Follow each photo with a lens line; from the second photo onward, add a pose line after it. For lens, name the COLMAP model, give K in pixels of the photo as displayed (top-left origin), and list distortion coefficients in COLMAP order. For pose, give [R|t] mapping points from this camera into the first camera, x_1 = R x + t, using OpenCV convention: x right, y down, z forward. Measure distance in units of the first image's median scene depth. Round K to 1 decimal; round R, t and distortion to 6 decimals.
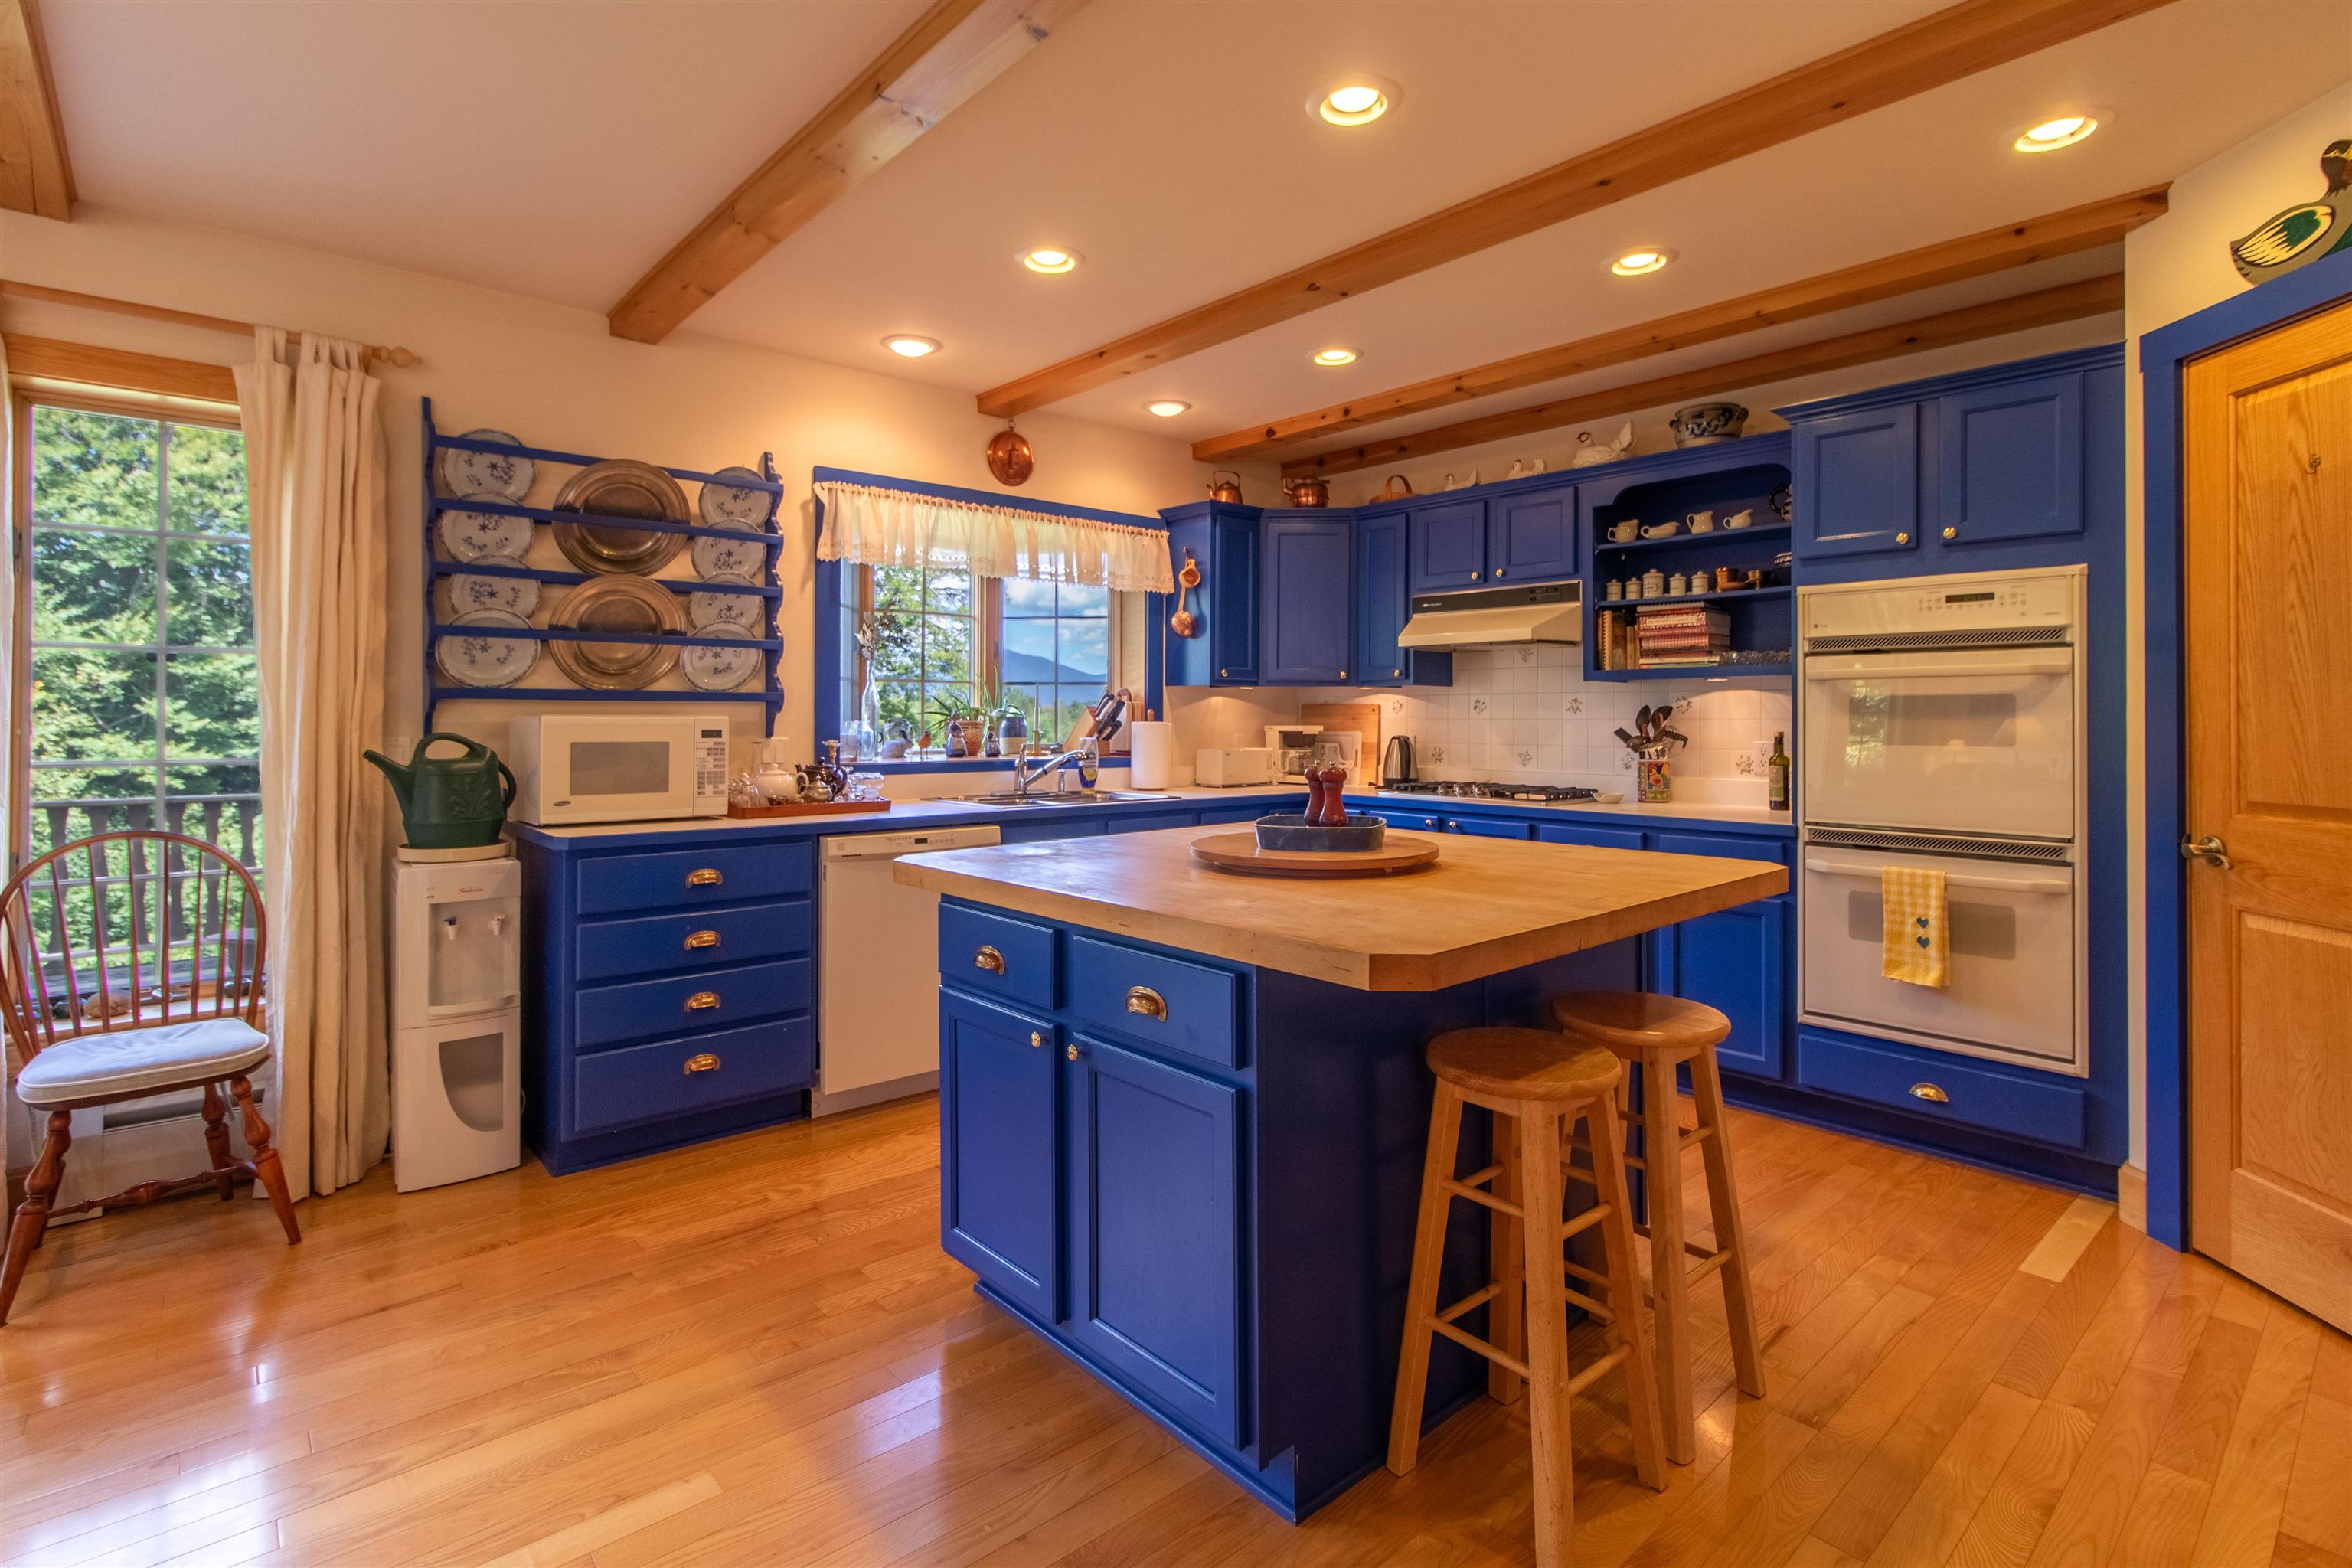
lens RADIAL K [[1131.0, 0, 1176.7], [0, 1131.0, 711.7], [0, 0, 1]] dist [-0.000301, 0.000688]
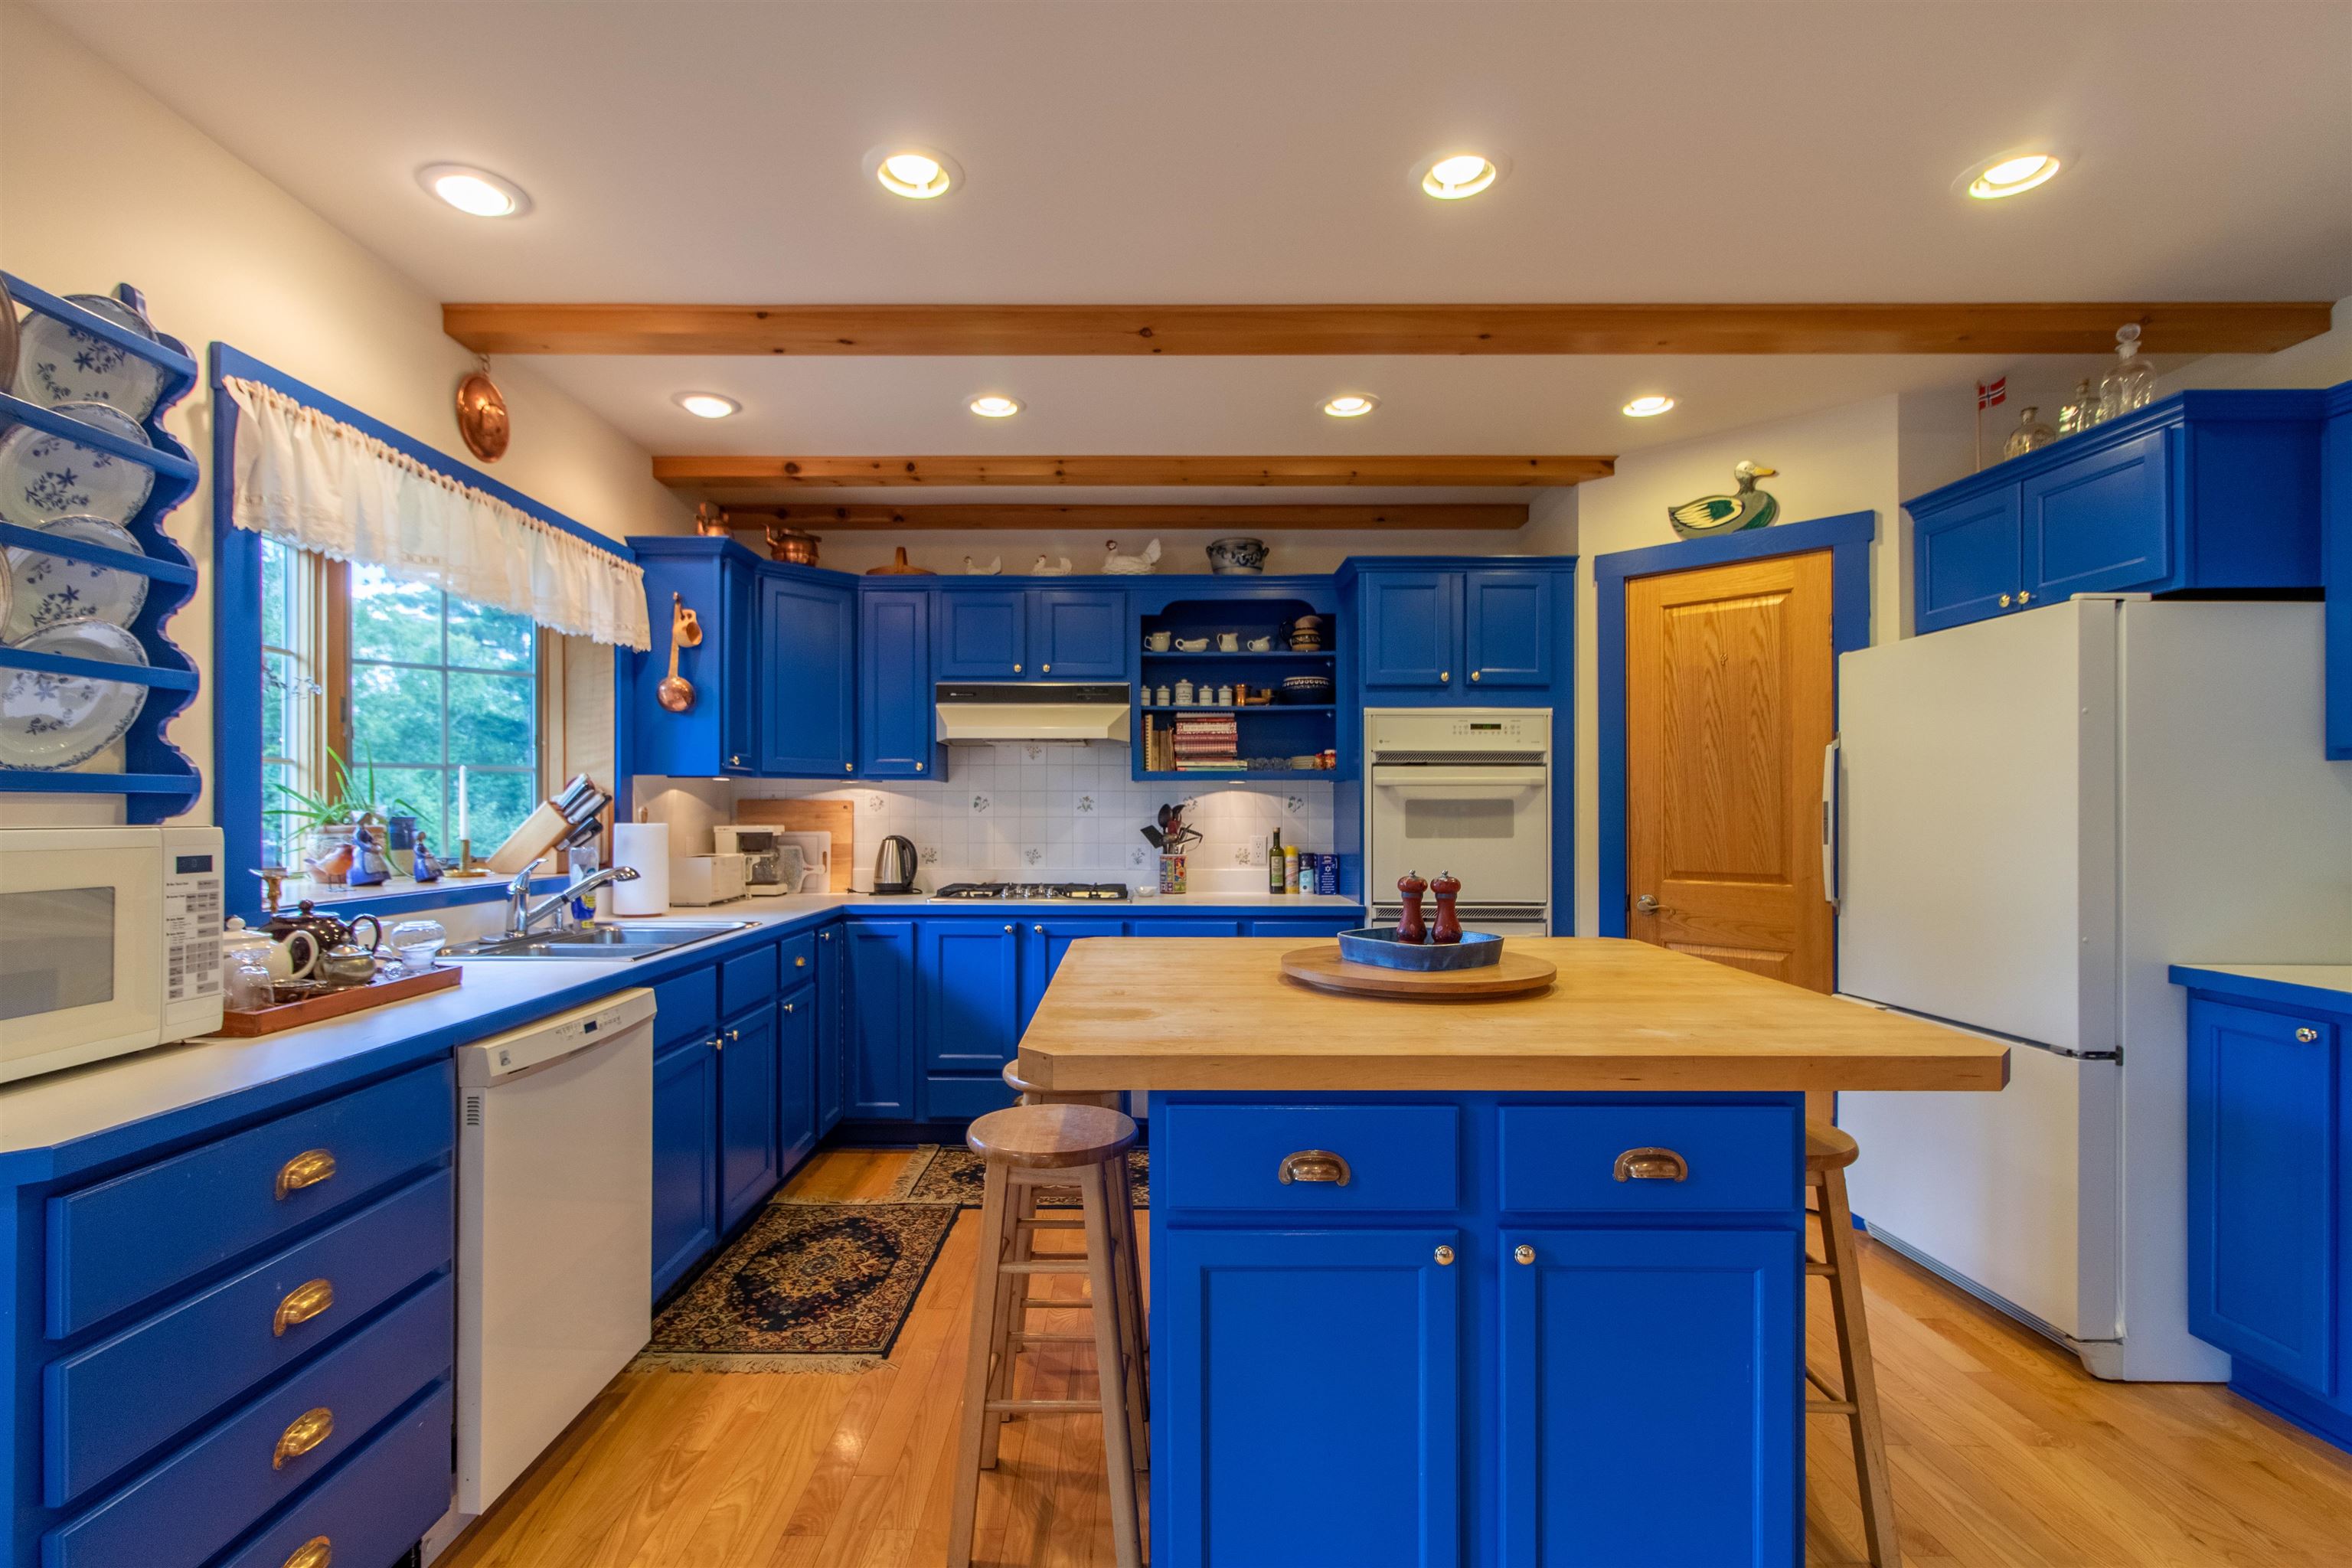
lens RADIAL K [[1093.6, 0, 1169.0], [0, 1093.6, 810.8], [0, 0, 1]] dist [-0.001814, 0.000968]
pose [[0.664099, -0.001435, 0.747643, -0.381553], [-0.003978, 0.999977, 0.005453, -0.005219], [-0.747634, -0.006595, 0.664078, 0.315737]]
